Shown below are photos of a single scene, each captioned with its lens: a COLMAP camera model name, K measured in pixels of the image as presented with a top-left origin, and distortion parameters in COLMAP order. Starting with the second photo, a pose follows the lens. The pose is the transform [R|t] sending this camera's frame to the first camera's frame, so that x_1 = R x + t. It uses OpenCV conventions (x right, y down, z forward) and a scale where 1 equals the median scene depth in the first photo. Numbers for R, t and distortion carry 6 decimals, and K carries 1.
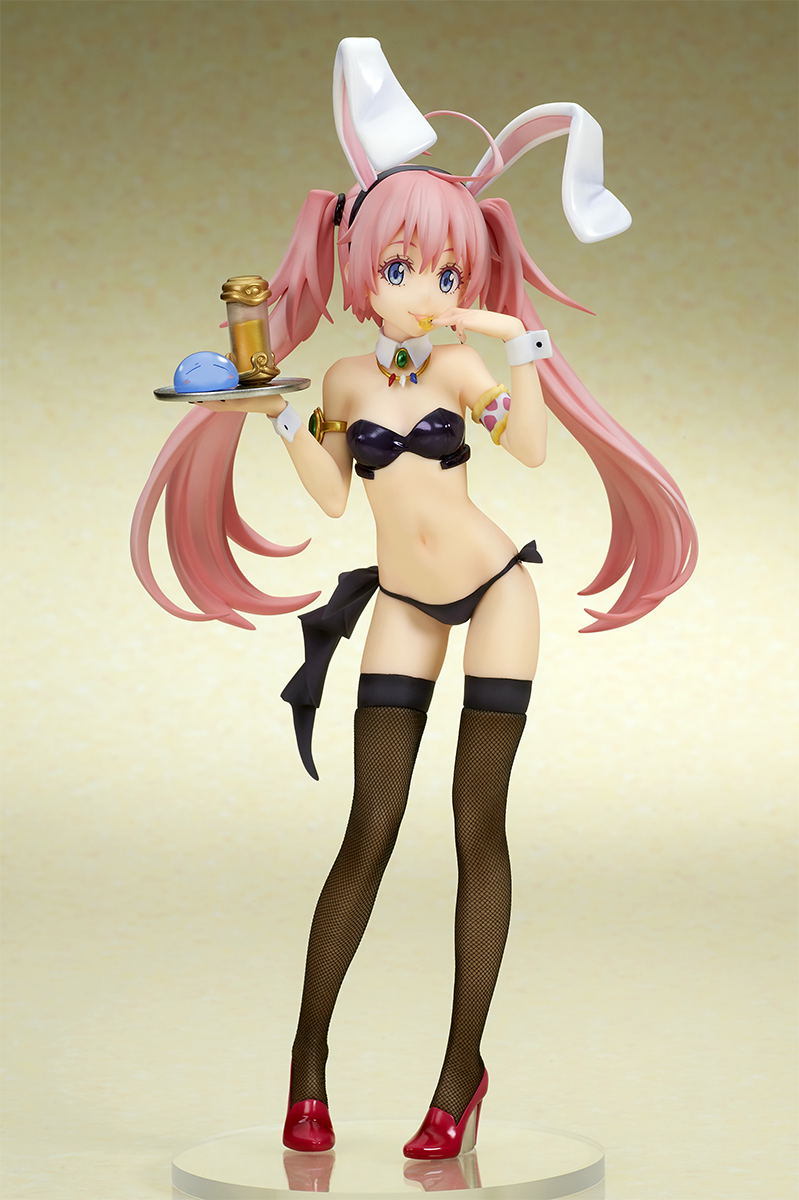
lens RADIAL K [[3144.3, 0, 398.0], [0, 3144.3, 607.4], [0, 0, 1]] dist [0.007604, 0.000000]
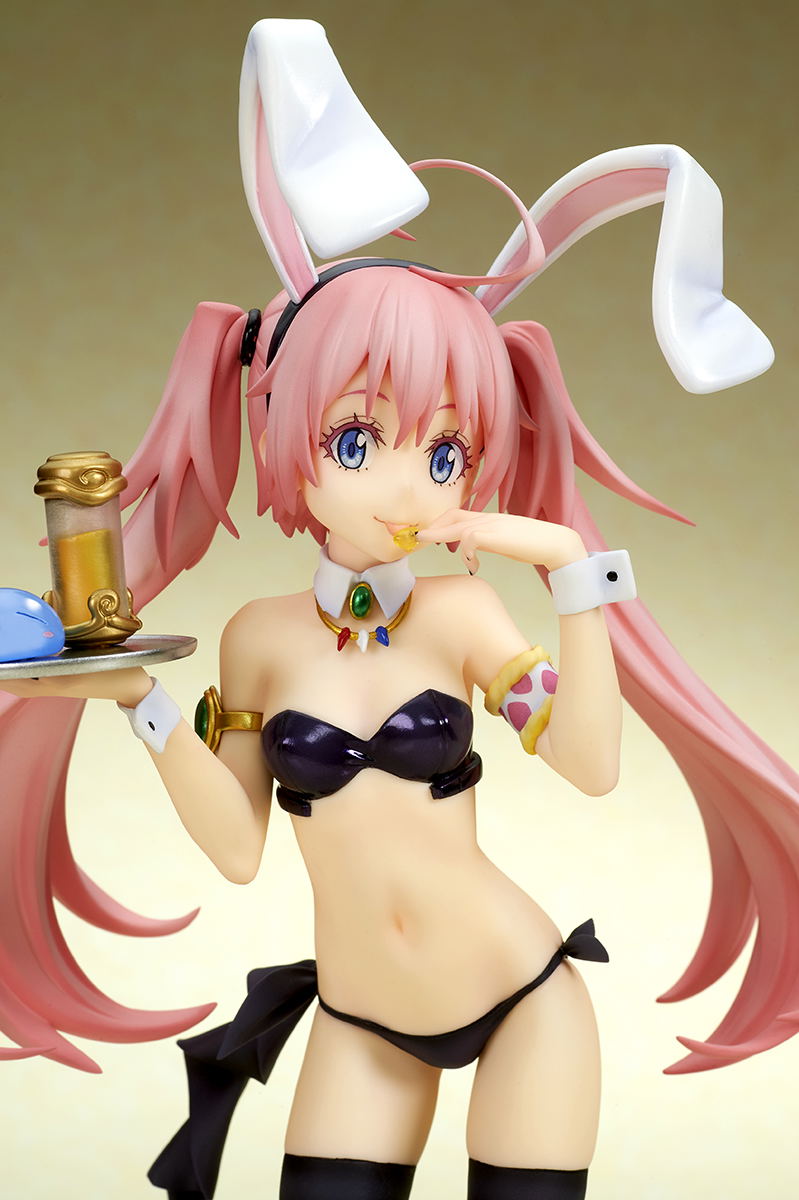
lens RADIAL K [[3144.3, 0, 403.8], [0, 3144.3, 606.0], [0, 0, 1]] dist [0.007604, 0.000000]
pose [[0.999541, 0.001907, 0.030223, -0.008118], [0.000222, 0.997526, -0.070300, -0.038919], [-0.030282, 0.070274, 0.997068, 0.442456]]
